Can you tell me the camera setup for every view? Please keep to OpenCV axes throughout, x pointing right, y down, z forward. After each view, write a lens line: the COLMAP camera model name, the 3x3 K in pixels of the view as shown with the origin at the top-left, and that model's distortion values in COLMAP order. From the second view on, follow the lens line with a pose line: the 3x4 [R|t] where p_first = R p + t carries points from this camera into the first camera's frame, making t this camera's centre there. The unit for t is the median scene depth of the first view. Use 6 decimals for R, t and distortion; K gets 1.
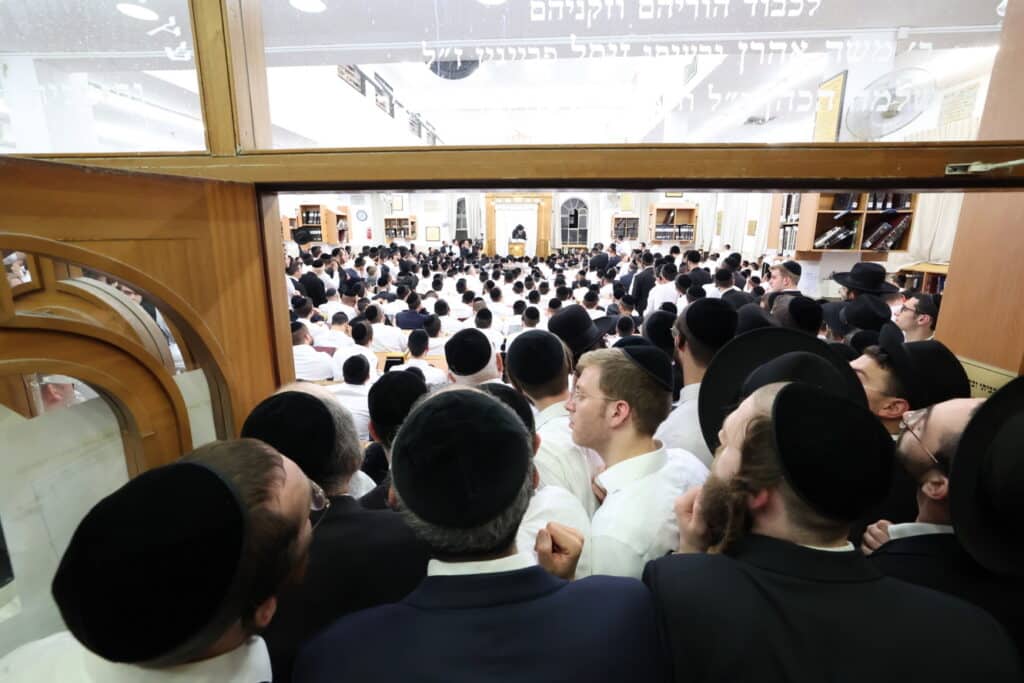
lens RADIAL K [[485.1, 0, 508.2], [0, 485.1, 338.3], [0, 0, 1]] dist [-0.000367, -0.000085]
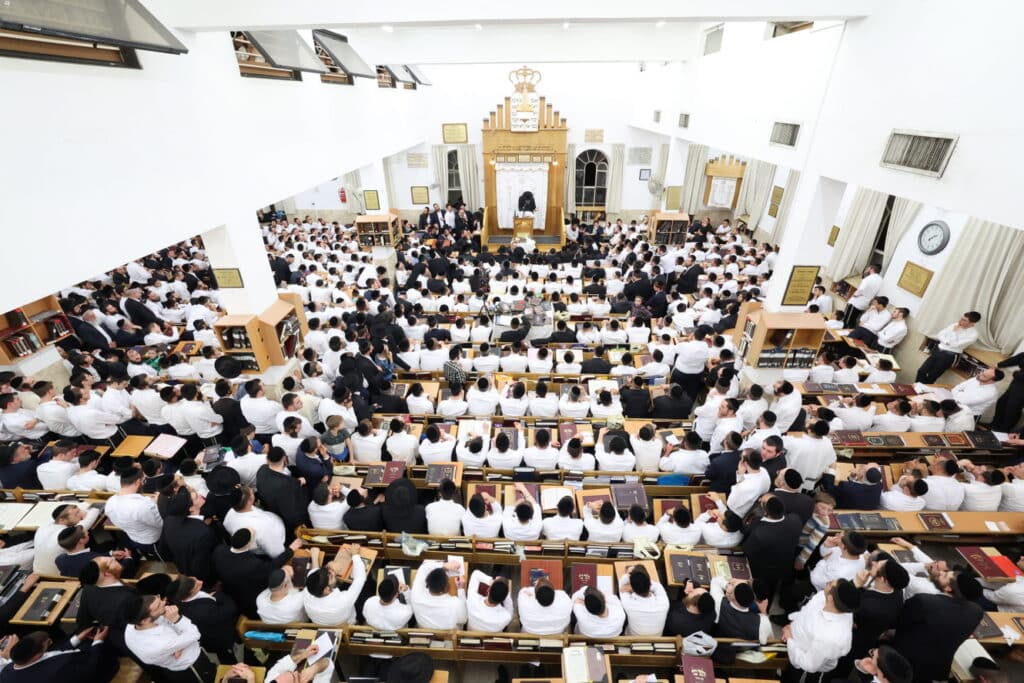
lens RADIAL K [[443.8, 0, 515.9], [0, 443.8, 343.4], [0, 0, 1]] dist [-0.044756, 0.016860]
pose [[0.999050, -0.029270, 0.032295, -0.025597], [0.018420, 0.955078, 0.295782, -0.206896], [-0.039502, -0.294906, 0.954709, 0.213907]]
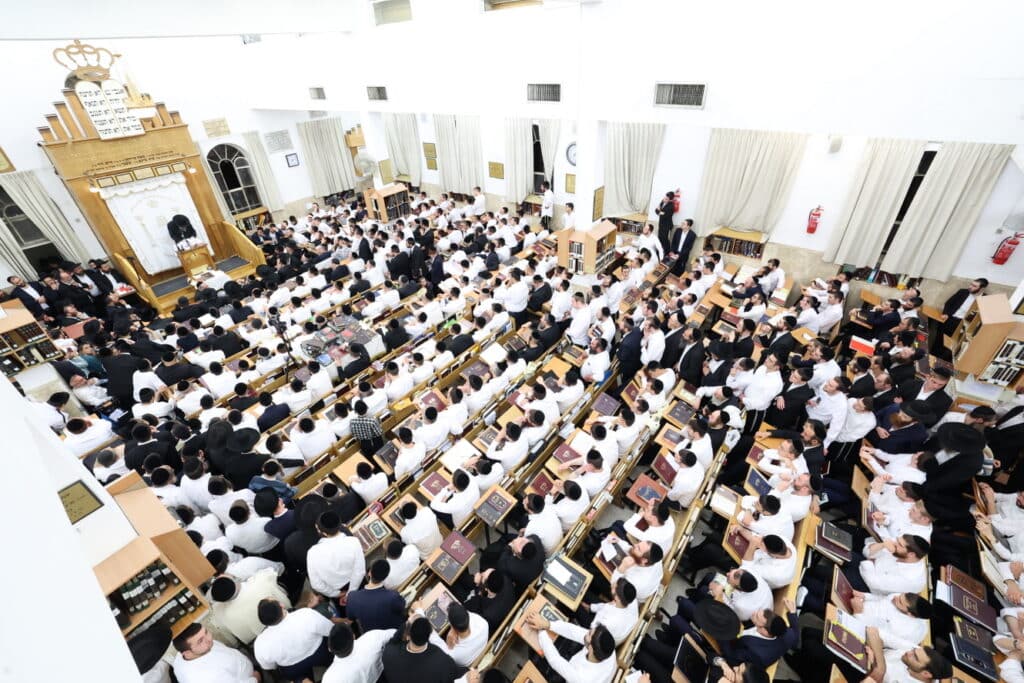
lens RADIAL K [[443.8, 0, 515.9], [0, 443.8, 343.4], [0, 0, 1]] dist [-0.044756, 0.016860]
pose [[0.537349, -0.498964, 0.679920, -0.193567], [0.225419, 0.861846, 0.454321, -0.241802], [-0.812676, -0.090862, 0.575588, 0.313324]]
